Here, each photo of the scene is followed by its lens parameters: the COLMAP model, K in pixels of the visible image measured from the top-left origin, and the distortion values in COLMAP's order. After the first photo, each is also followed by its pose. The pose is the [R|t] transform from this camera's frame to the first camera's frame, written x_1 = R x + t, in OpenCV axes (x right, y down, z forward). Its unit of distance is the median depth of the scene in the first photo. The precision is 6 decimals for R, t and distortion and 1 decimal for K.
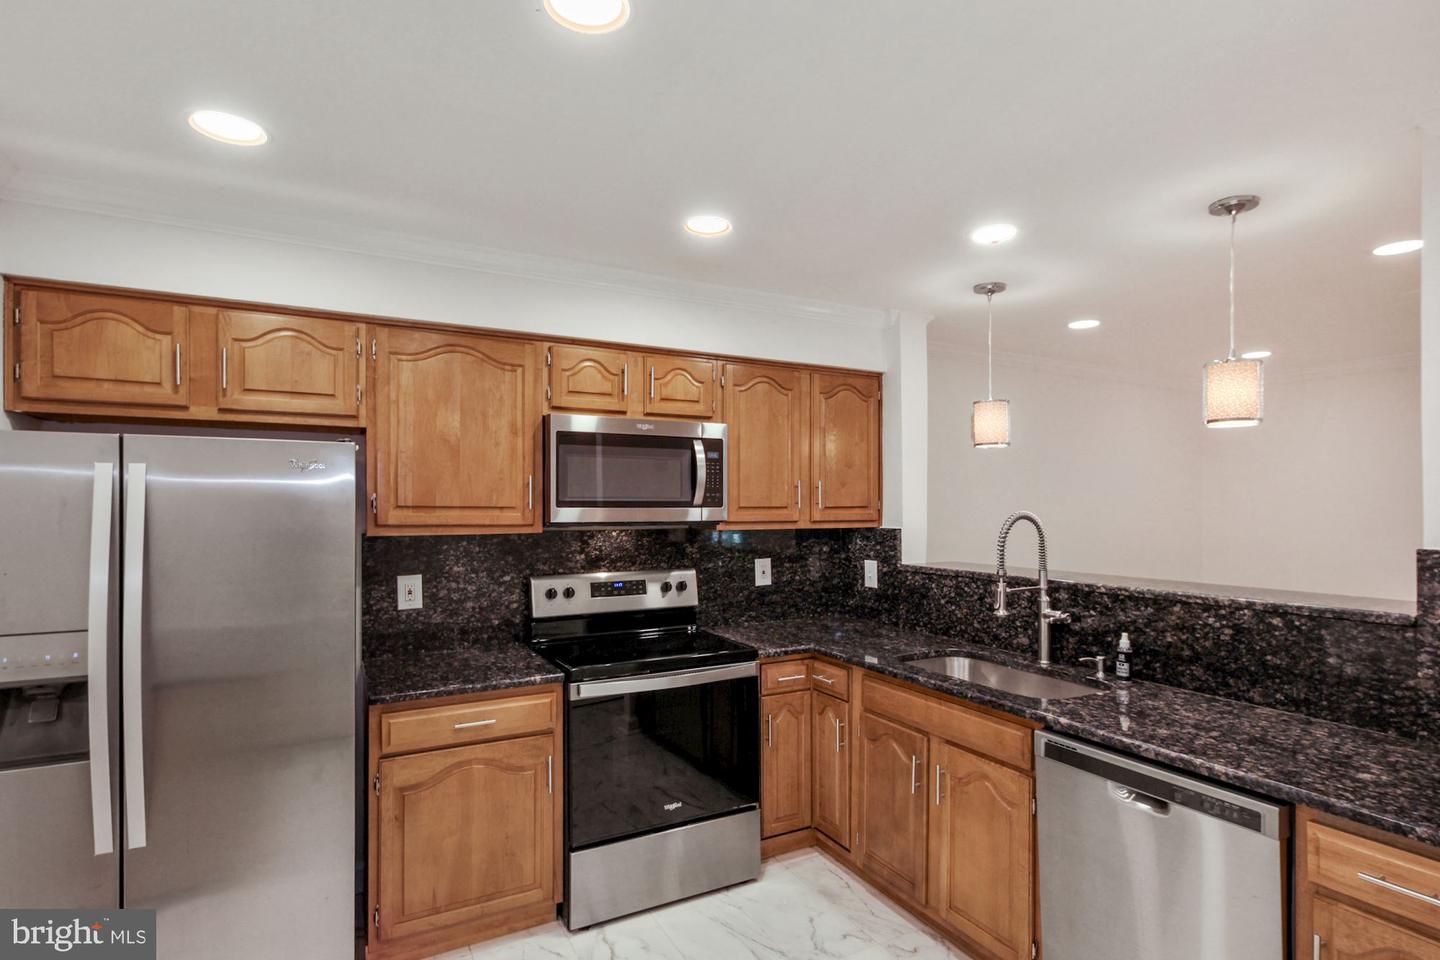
lens RADIAL K [[707.3, 0, 716.8], [0, 707.3, 505.2], [0, 0, 1]] dist [0.003782, -0.000193]
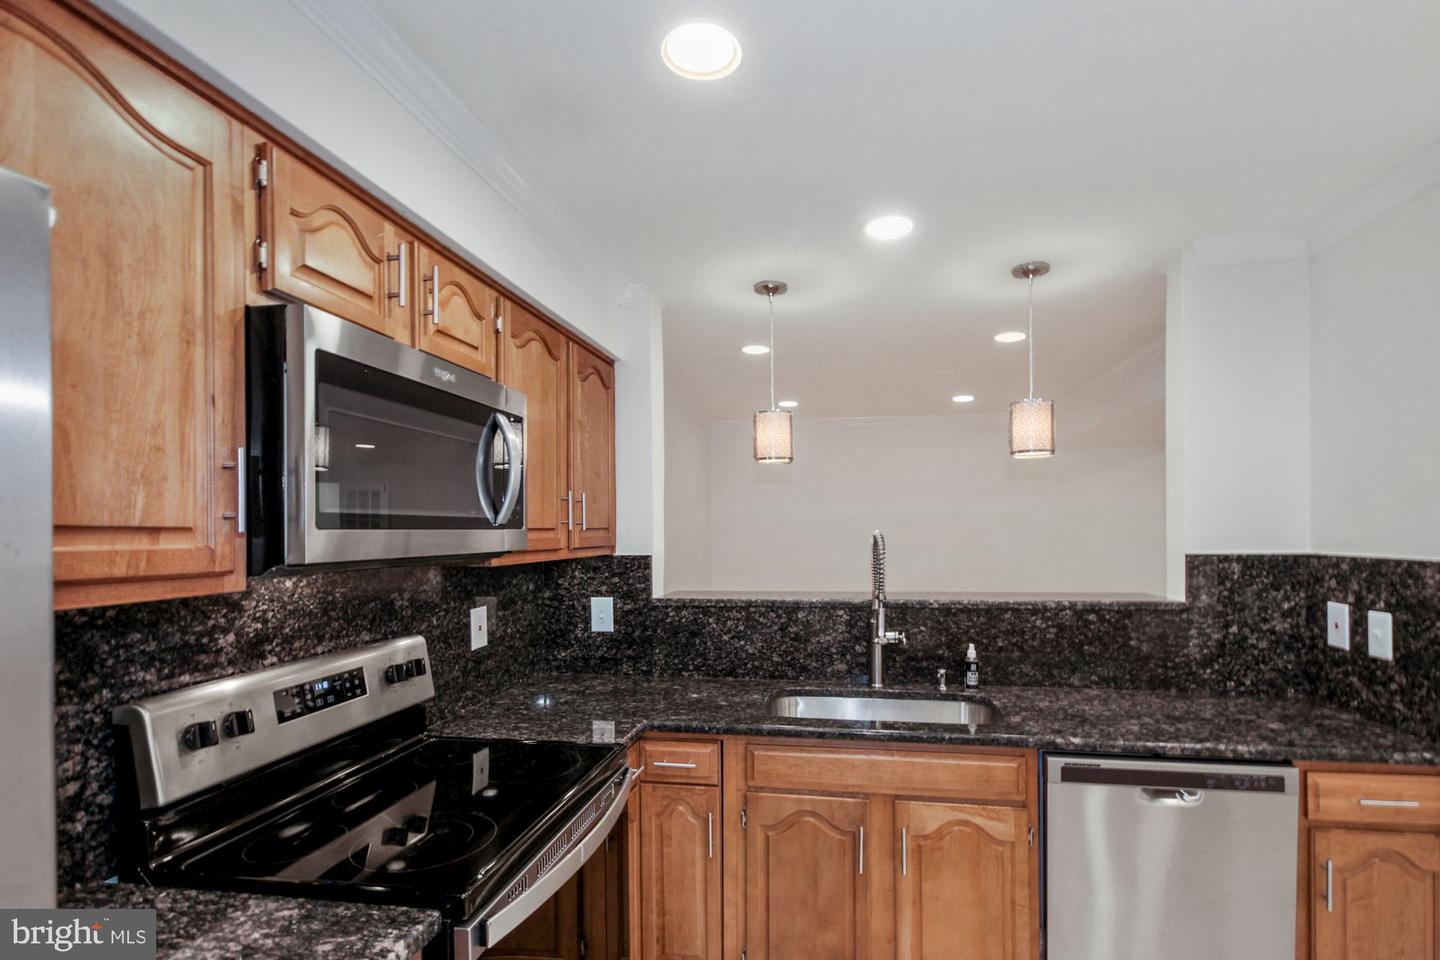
lens RADIAL K [[697.3, 0, 729.0], [0, 697.3, 527.8], [0, 0, 1]] dist [0.003481, 0.000373]
pose [[0.620330, -0.002093, 0.784338, -0.445600], [0.007540, 0.999966, -0.003295, 0.006700], [-0.784305, 0.007958, 0.620324, 0.604087]]
